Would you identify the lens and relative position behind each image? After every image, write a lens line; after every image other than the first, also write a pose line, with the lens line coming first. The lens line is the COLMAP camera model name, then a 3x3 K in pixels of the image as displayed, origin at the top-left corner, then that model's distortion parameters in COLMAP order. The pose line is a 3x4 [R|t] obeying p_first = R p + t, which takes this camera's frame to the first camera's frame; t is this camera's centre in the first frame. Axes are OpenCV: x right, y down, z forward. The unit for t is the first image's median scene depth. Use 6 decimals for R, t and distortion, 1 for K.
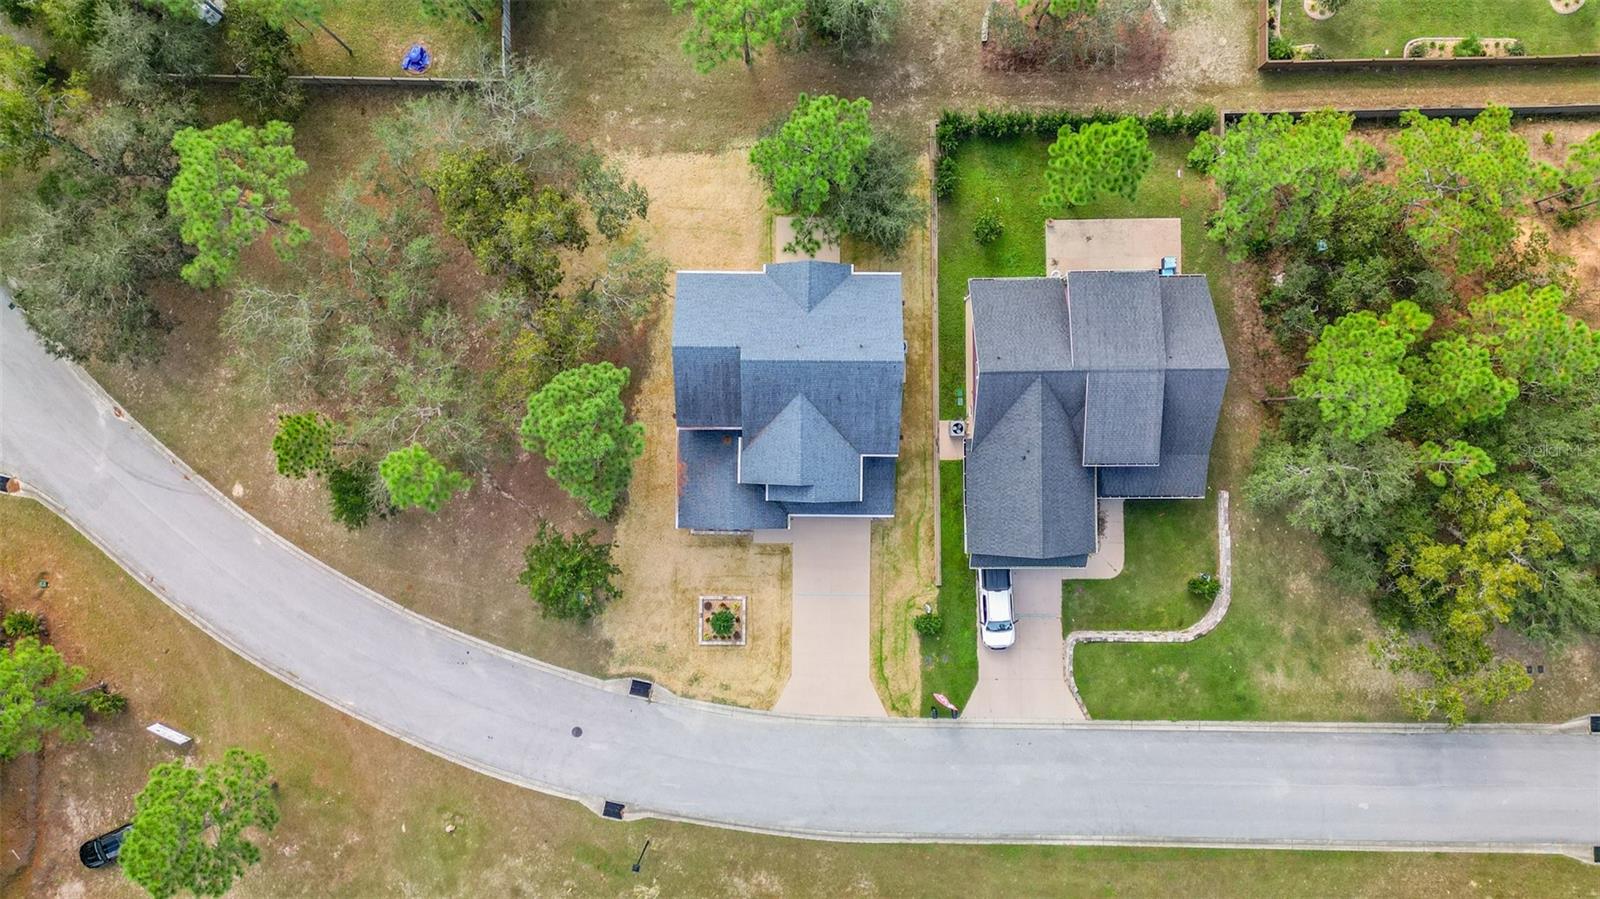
lens RADIAL K [[1110.2, 0, 800.0], [0, 1110.2, 449.5], [0, 0, 1]] dist [0.084897, -0.093945]
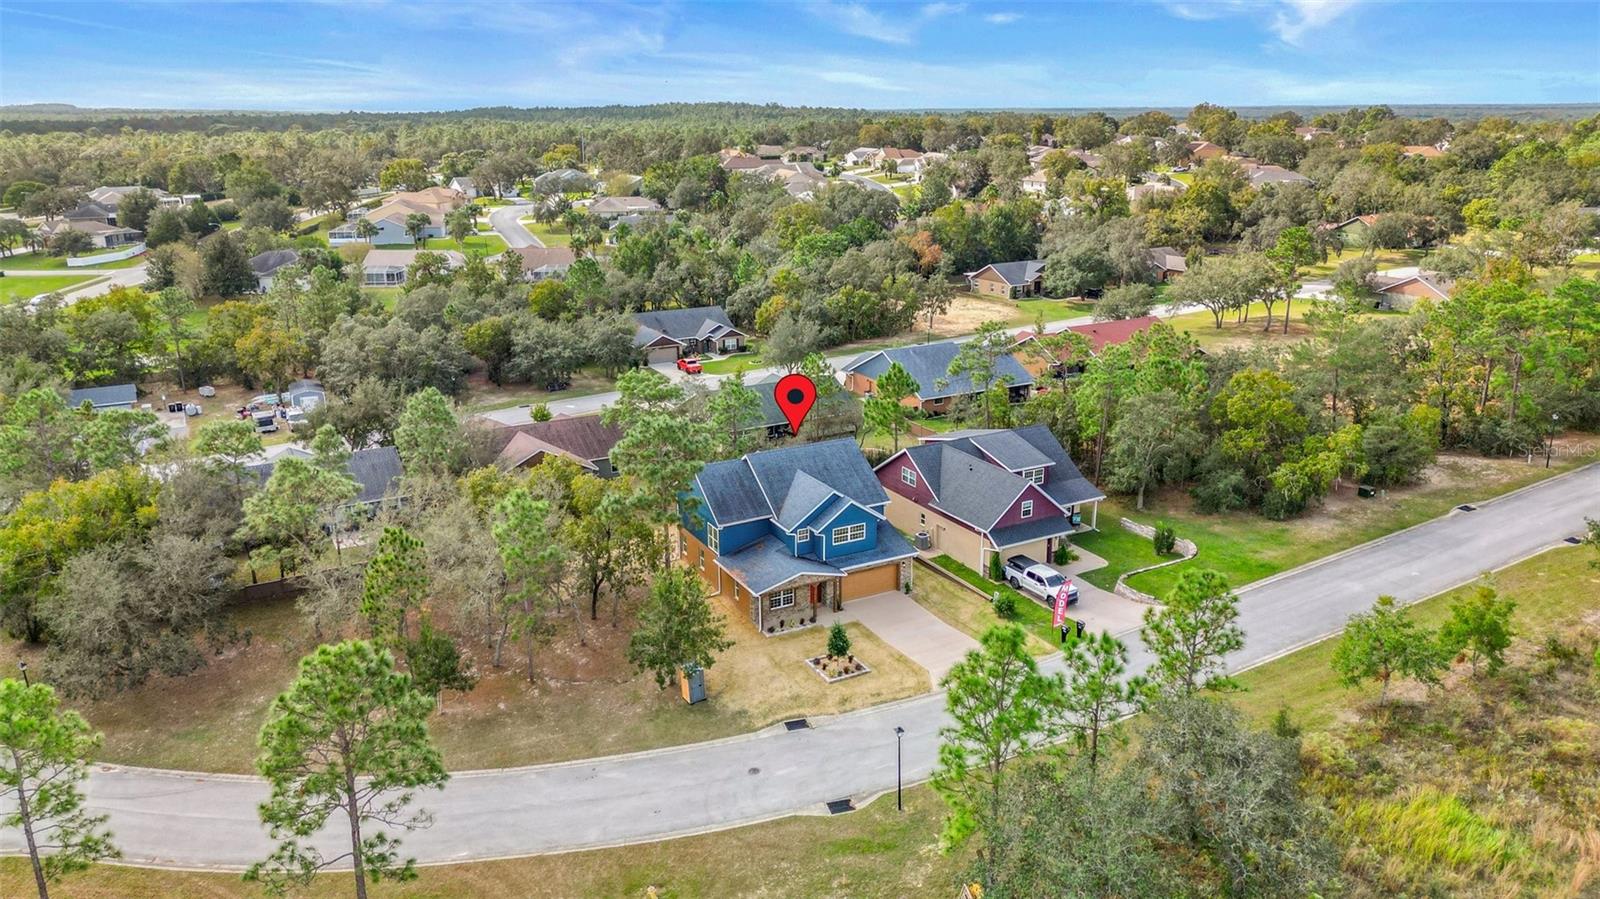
lens RADIAL K [[1110.2, 0, 800.0], [0, 1110.2, 449.5], [0, 0, 1]] dist [0.084897, -0.093945]
pose [[0.877637, -0.139330, 0.458629, -0.517368], [0.479305, 0.263994, -0.837003, 0.900815], [-0.004456, 0.954408, 0.298473, 0.532991]]
